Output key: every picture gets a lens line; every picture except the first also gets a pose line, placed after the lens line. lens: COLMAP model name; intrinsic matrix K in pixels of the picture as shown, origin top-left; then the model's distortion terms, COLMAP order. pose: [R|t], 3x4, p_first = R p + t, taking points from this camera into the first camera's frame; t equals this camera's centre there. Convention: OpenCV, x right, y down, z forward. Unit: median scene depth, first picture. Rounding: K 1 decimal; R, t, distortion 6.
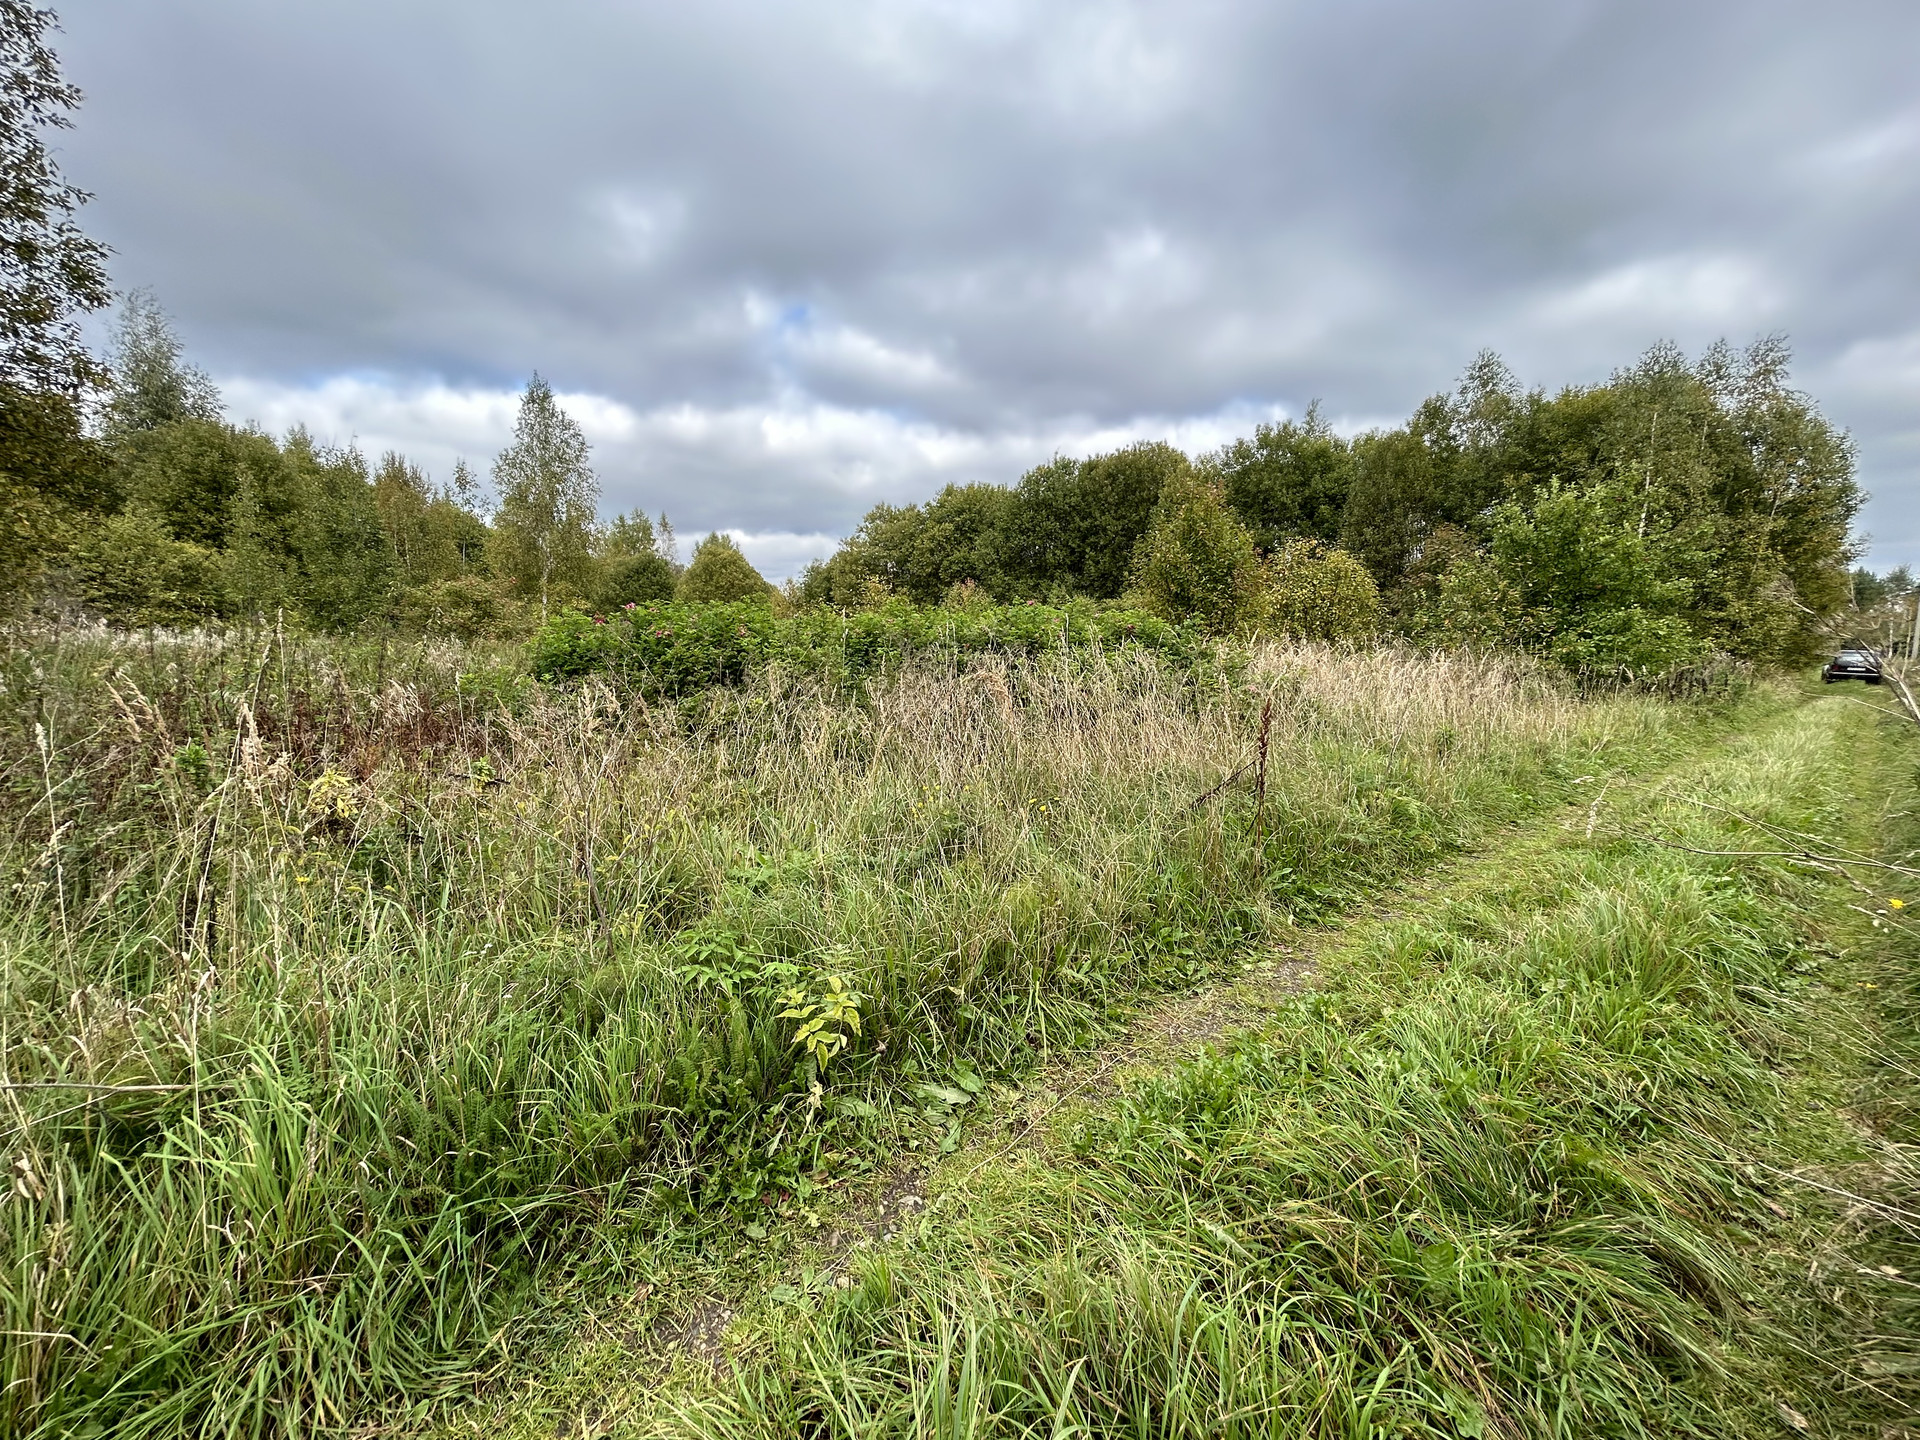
lens RADIAL K [[760.6, 0, 958.2], [0, 760.6, 718.0], [0, 0, 1]] dist [-0.002360, 0.000380]
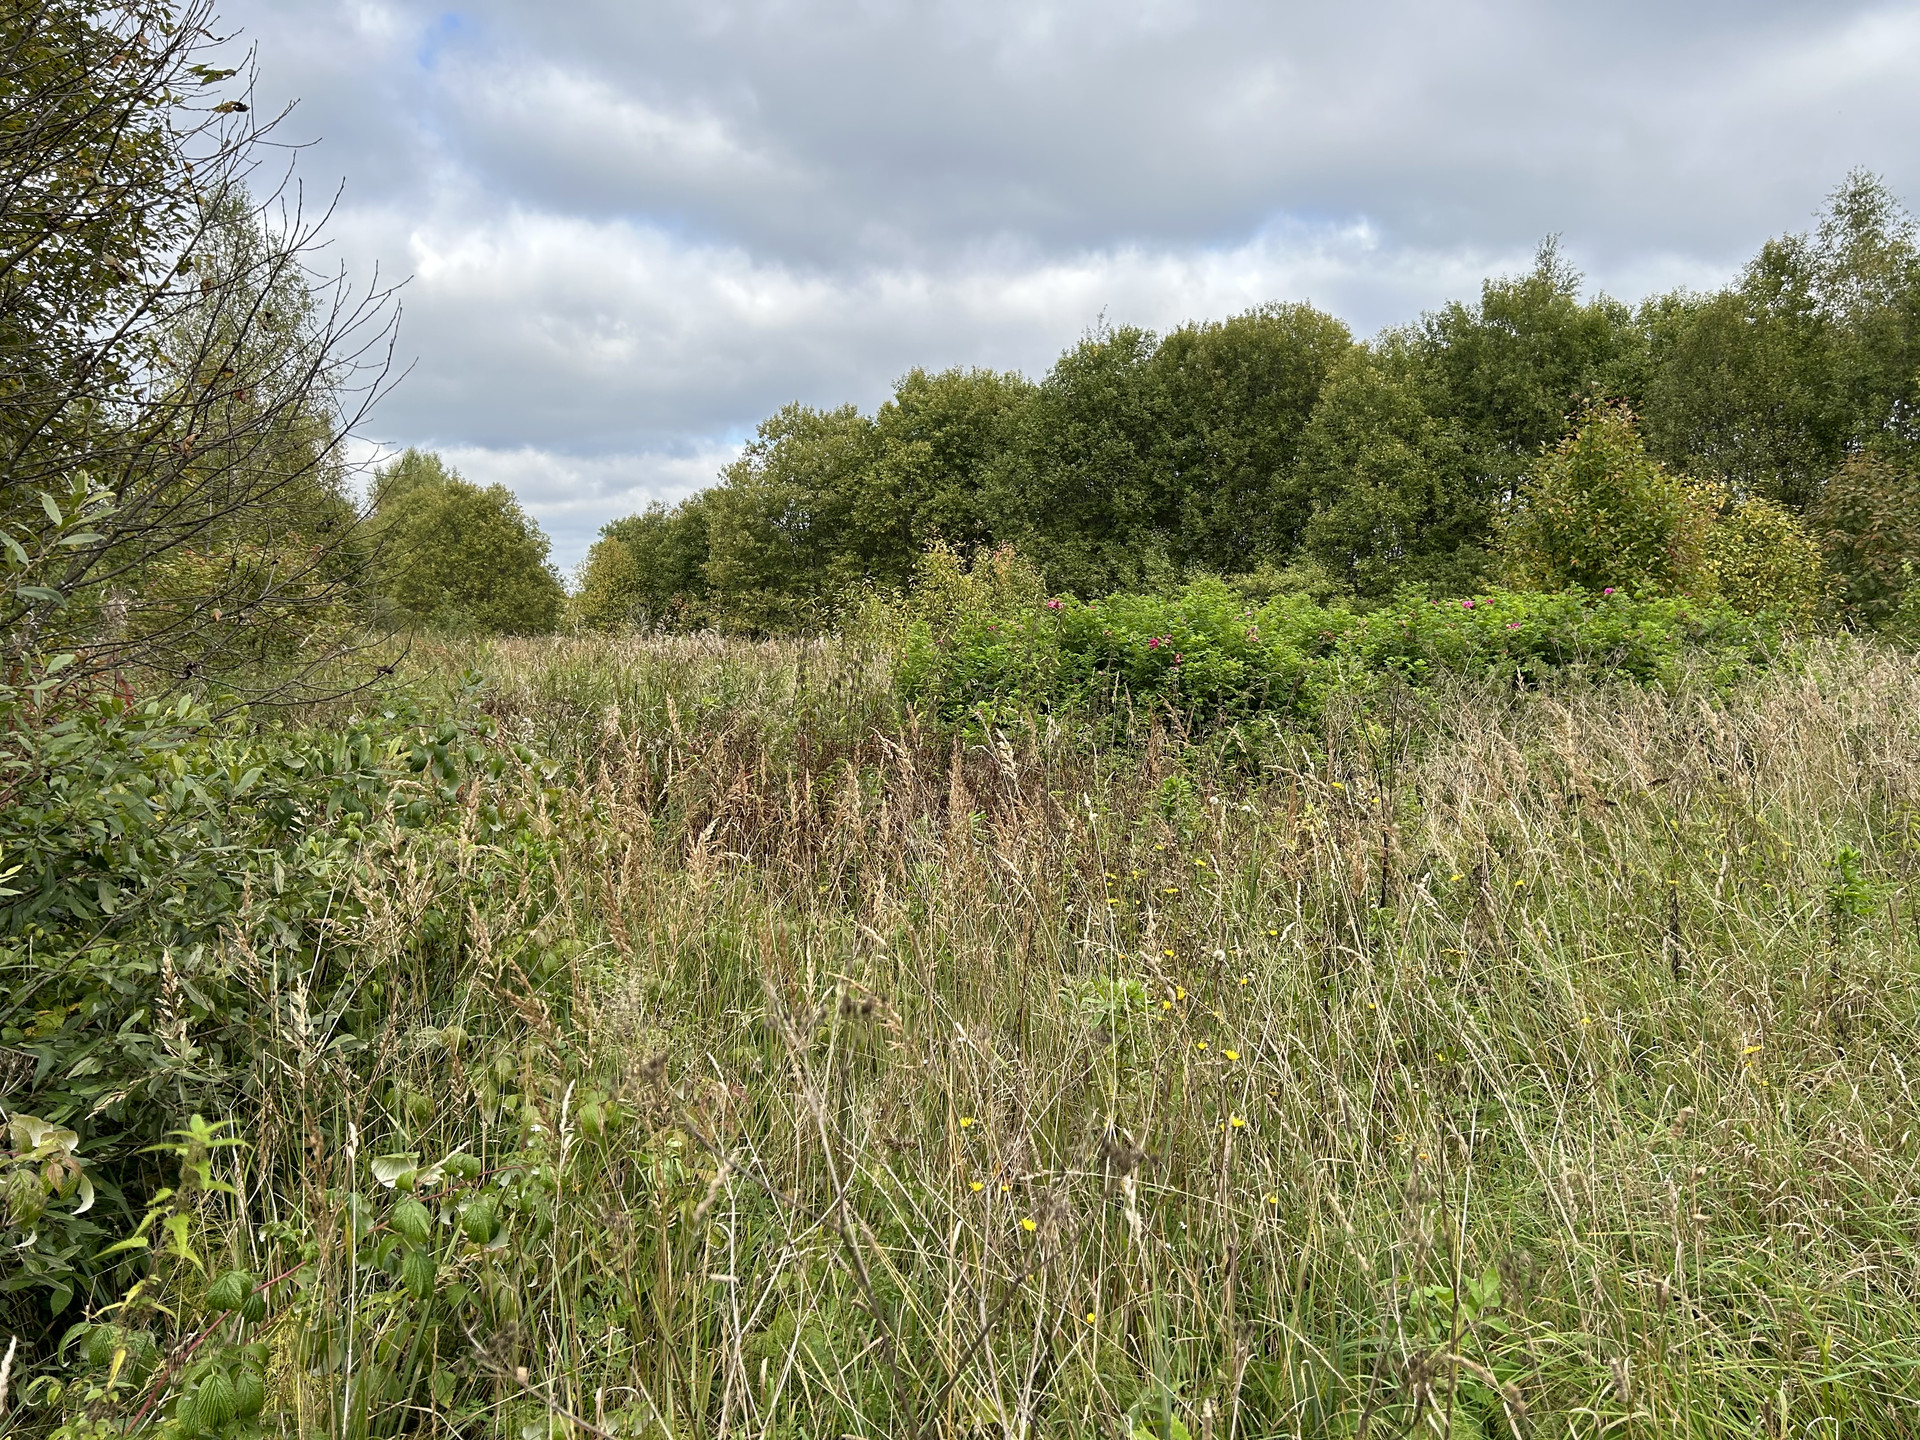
lens RADIAL K [[1412.7, 0, 964.4], [0, 1412.7, 733.8], [0, 0, 1]] dist [0.059903, -0.062388]
pose [[0.993517, -0.019335, 0.112027, -0.116969], [0.023874, 0.998942, -0.039315, 0.002079], [-0.111148, 0.041735, 0.992927, -0.037428]]
